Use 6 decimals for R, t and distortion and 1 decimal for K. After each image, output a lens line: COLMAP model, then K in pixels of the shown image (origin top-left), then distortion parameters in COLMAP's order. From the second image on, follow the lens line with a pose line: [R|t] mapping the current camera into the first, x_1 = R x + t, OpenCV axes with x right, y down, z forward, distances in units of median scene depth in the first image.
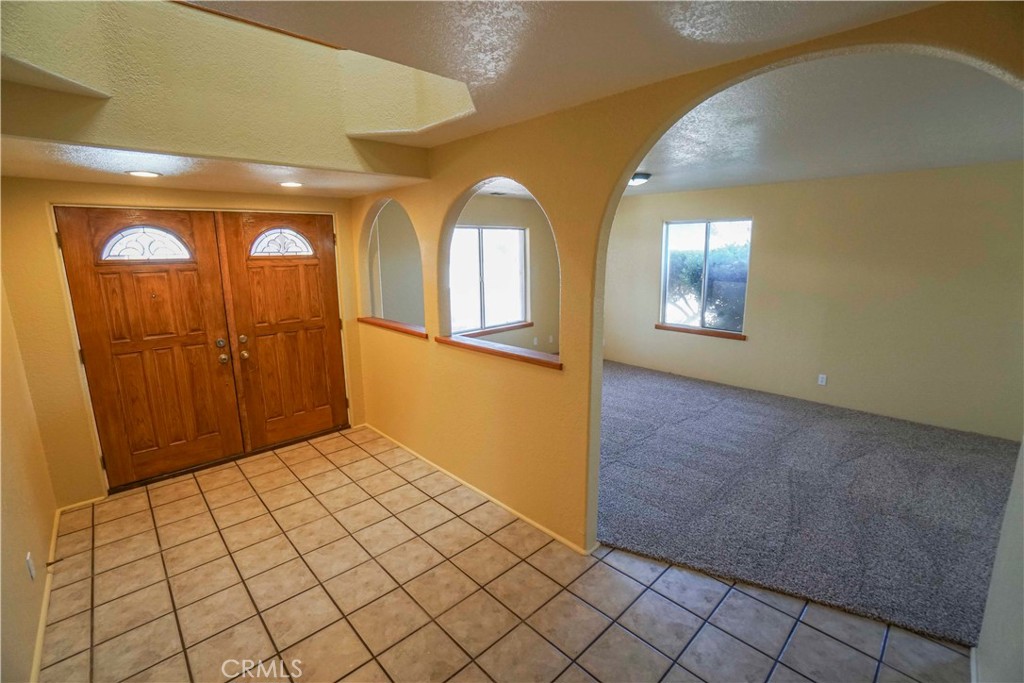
lens RADIAL K [[448.4, 0, 506.0], [0, 448.4, 337.5], [0, 0, 1]] dist [-0.054435, 0.015072]
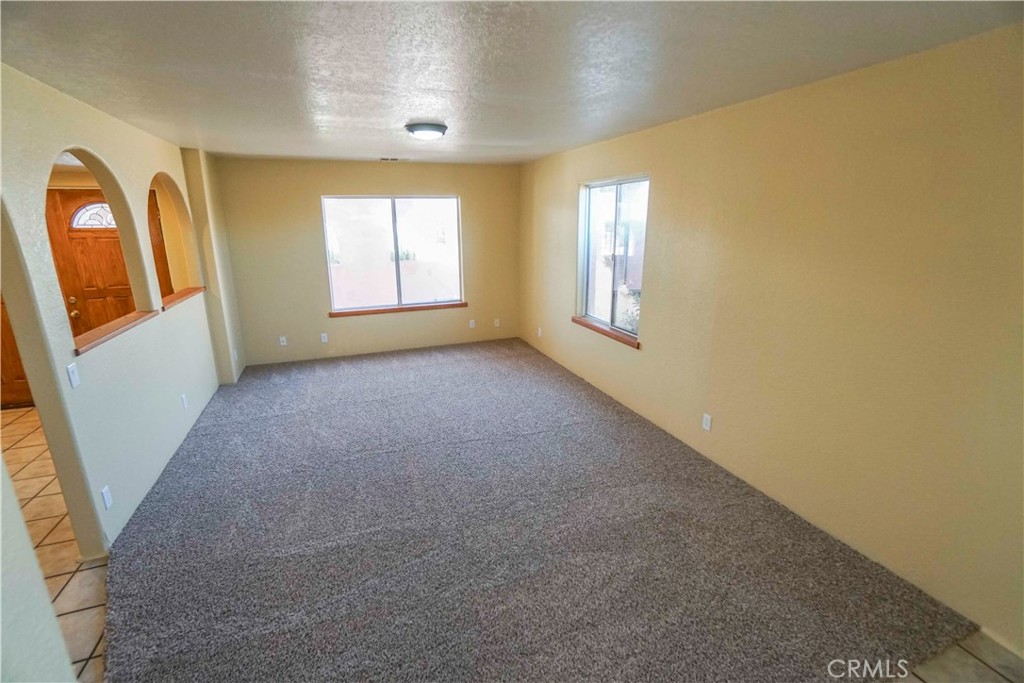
lens RADIAL K [[448.4, 0, 509.6], [0, 448.4, 340.4], [0, 0, 1]] dist [-0.054435, 0.015072]
pose [[0.928151, 0.105266, -0.357008, 0.775525], [-0.079483, 0.993104, 0.086183, -0.070438], [0.363618, -0.051615, 0.930117, 0.310667]]
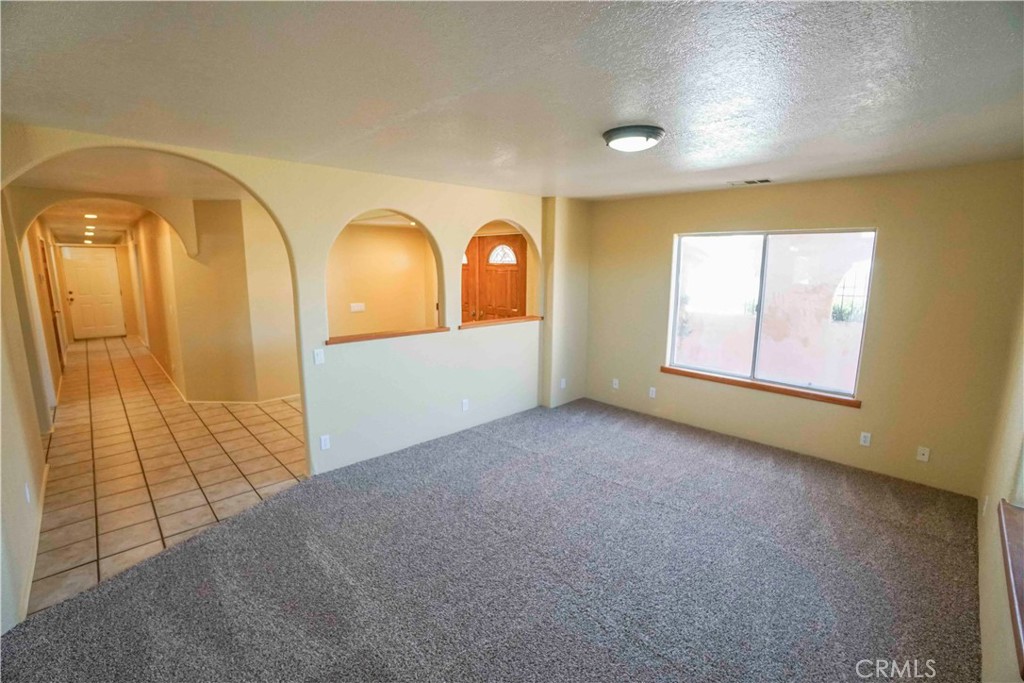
lens RADIAL K [[448.4, 0, 510.5], [0, 448.4, 347.1], [0, 0, 1]] dist [-0.054435, 0.015072]
pose [[0.023378, 0.195147, -0.980495, 0.911624], [-0.202211, 0.961415, 0.186528, -0.181372], [0.979063, 0.193906, 0.061937, 0.892616]]
